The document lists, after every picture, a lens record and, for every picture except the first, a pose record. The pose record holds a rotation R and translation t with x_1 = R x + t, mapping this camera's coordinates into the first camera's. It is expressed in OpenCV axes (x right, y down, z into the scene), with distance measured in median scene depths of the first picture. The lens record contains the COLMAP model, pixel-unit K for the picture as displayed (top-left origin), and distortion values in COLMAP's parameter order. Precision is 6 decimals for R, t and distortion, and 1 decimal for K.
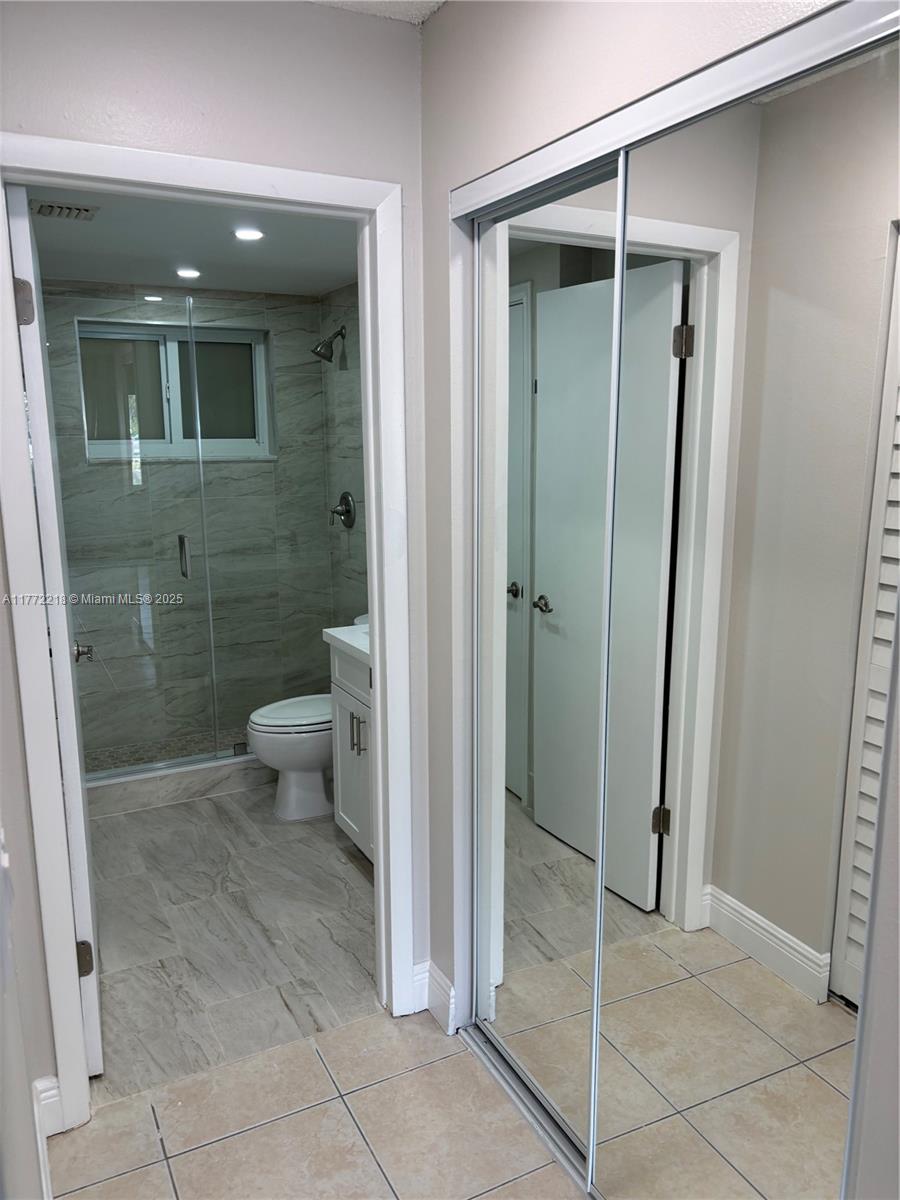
lens RADIAL K [[915.8, 0, 468.6], [0, 915.8, 612.2], [0, 0, 1]] dist [0.000661, 0.003683]
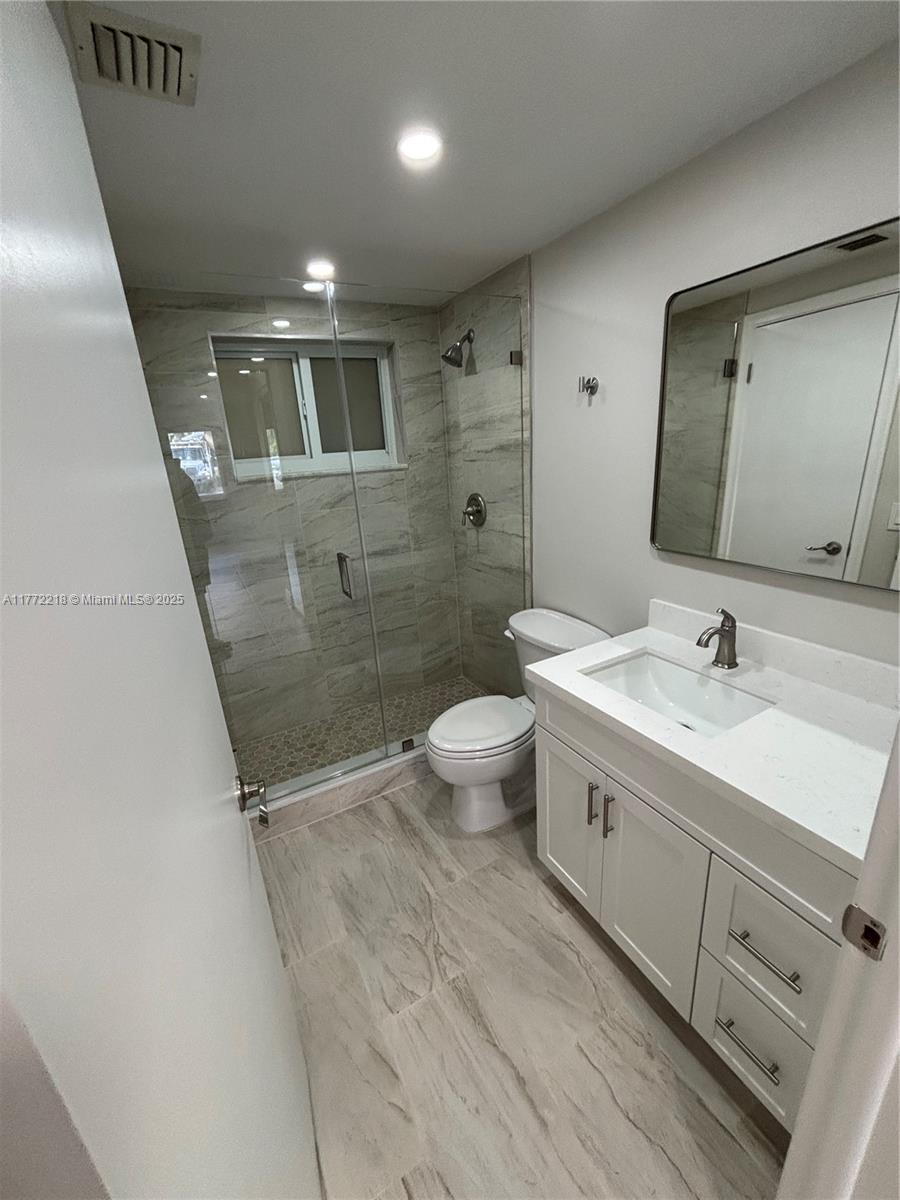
lens RADIAL K [[482.6, 0, 452.5], [0, 482.6, 603.5], [0, 0, 1]] dist [-0.004111, 0.001591]
pose [[0.998158, -0.059641, -0.011115, -0.182191], [0.060538, 0.991153, 0.118115, -0.079417], [0.003972, -0.118570, 0.992938, 0.462735]]
